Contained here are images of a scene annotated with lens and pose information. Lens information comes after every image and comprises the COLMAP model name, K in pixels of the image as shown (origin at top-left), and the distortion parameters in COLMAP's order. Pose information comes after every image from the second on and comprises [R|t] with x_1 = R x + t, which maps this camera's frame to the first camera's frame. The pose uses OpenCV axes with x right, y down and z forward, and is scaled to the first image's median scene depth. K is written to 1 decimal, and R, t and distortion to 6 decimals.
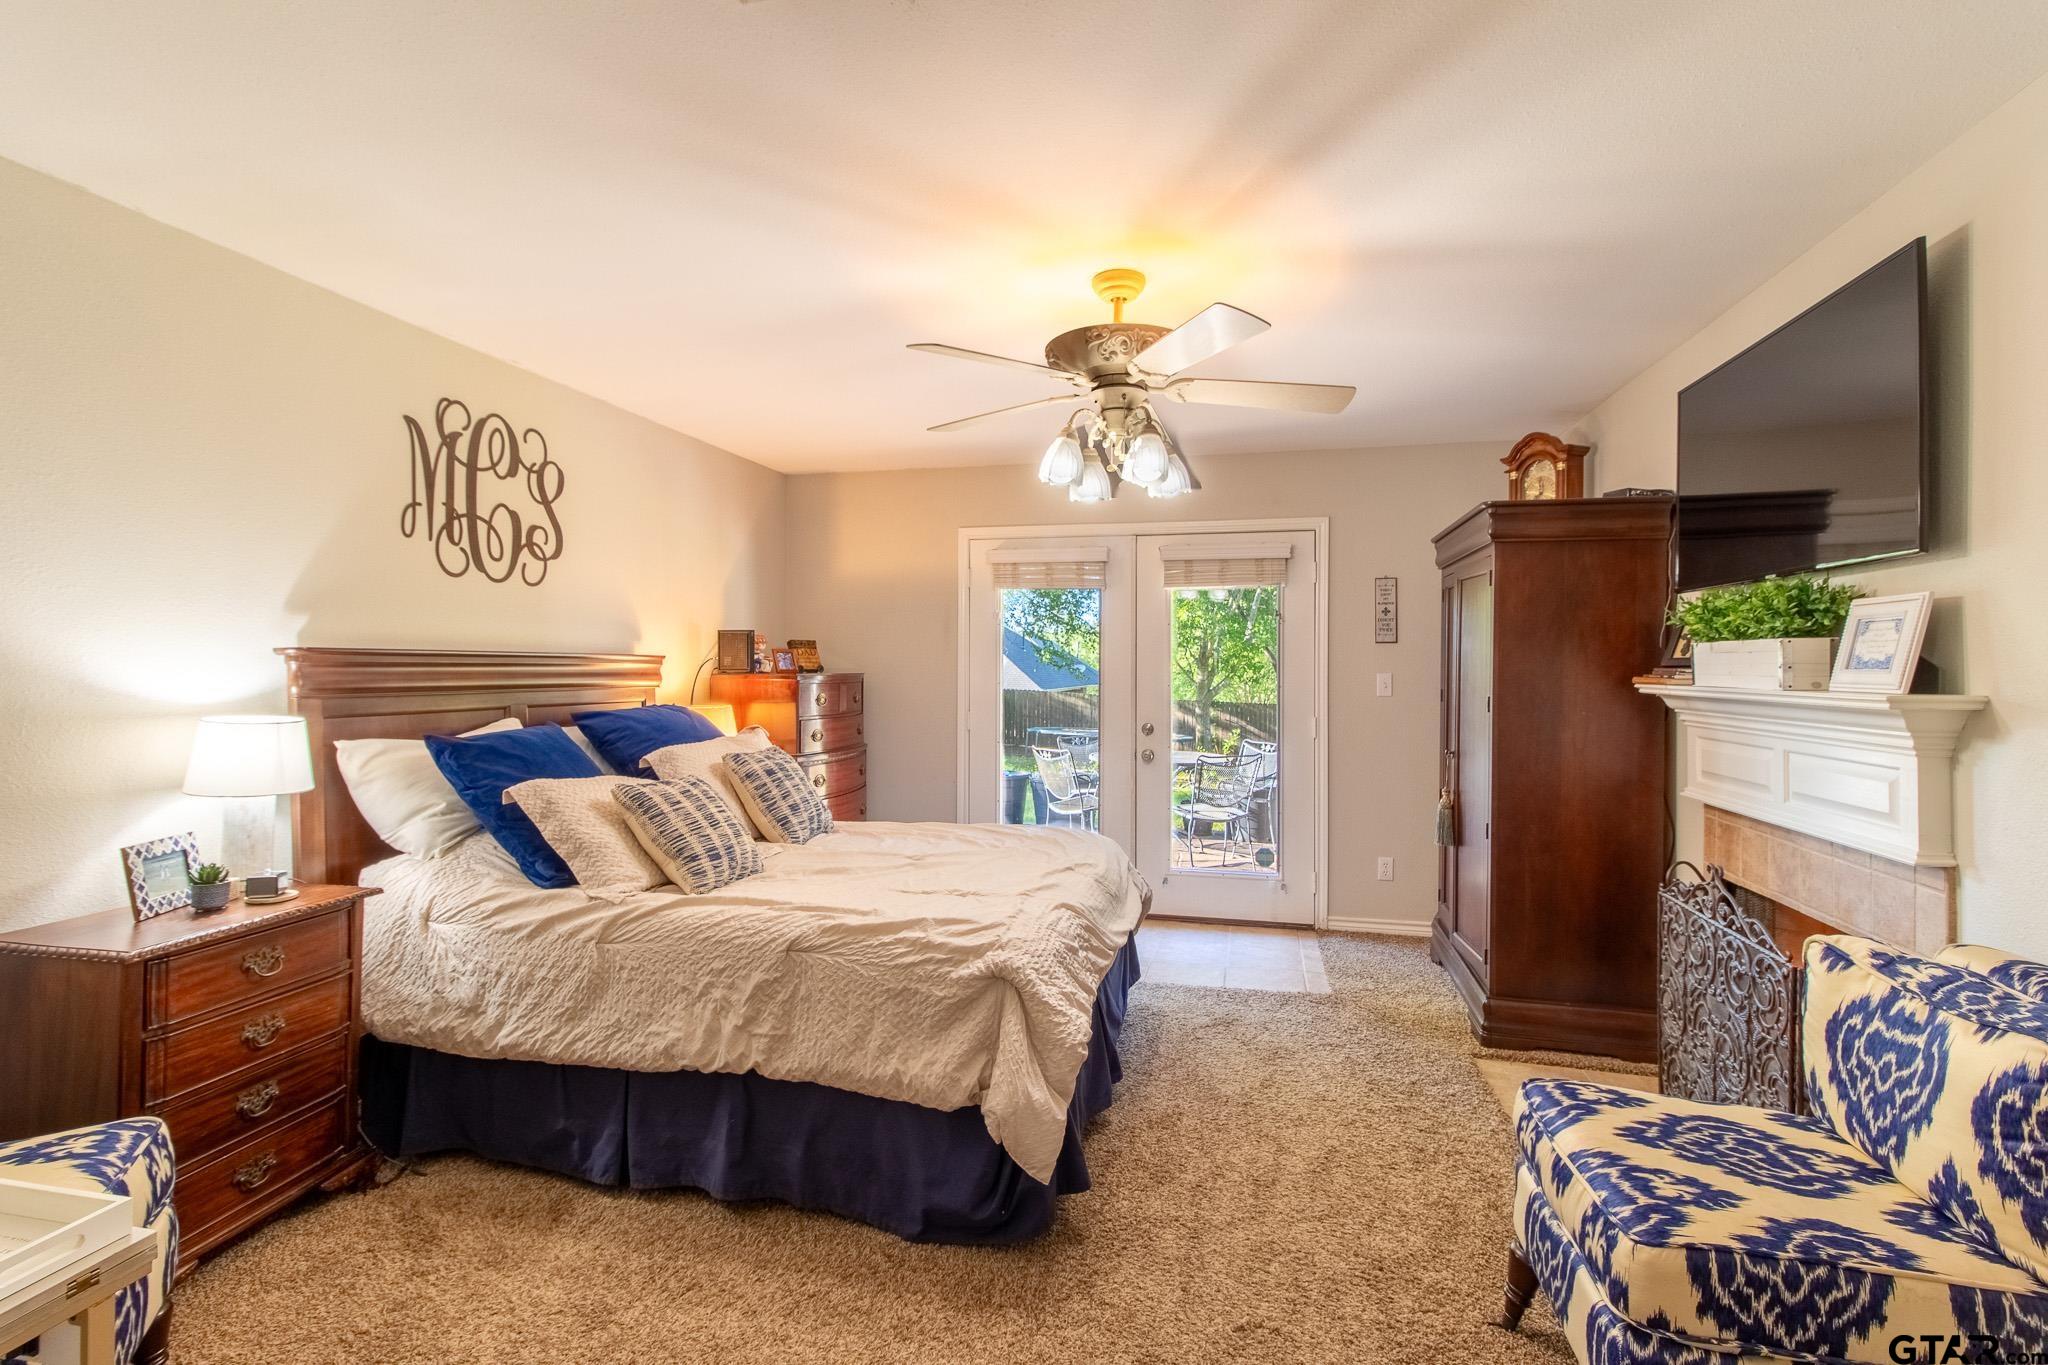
lens RADIAL K [[953.9, 0, 1018.8], [0, 953.9, 662.9], [0, 0, 1]] dist [-0.000531, 0.000265]
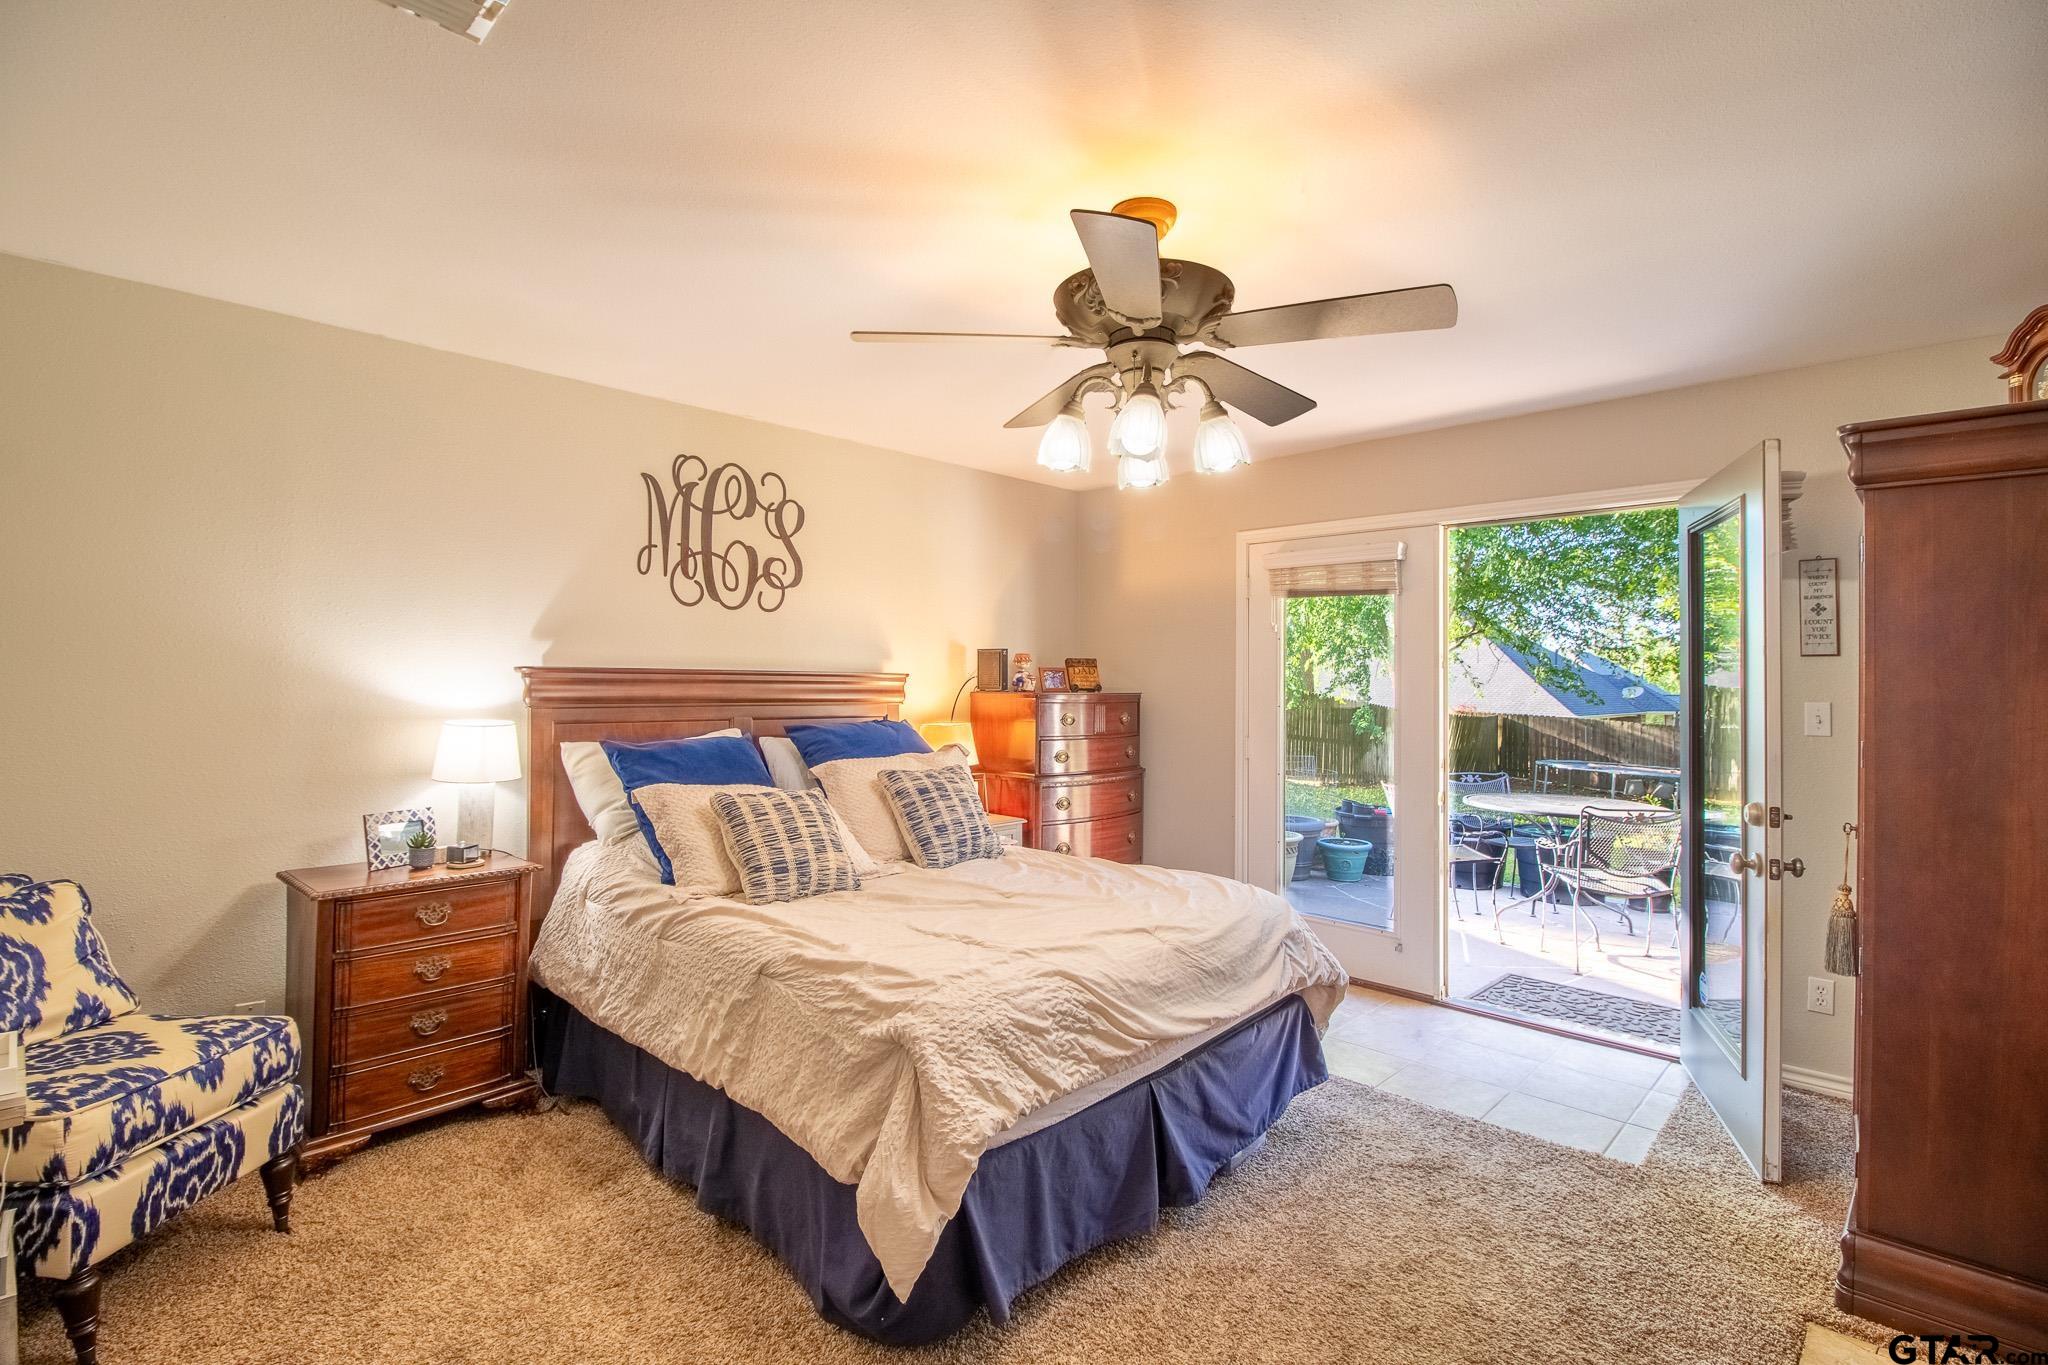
lens RADIAL K [[951.2, 0, 1025.9], [0, 951.2, 662.5], [0, 0, 1]] dist [-0.000785, -0.014736]
pose [[0.857484, -0.004826, -0.514489, 0.432862], [-0.005801, 0.999802, -0.019046, -0.001364], [0.514479, 0.019316, 0.857286, 0.256967]]
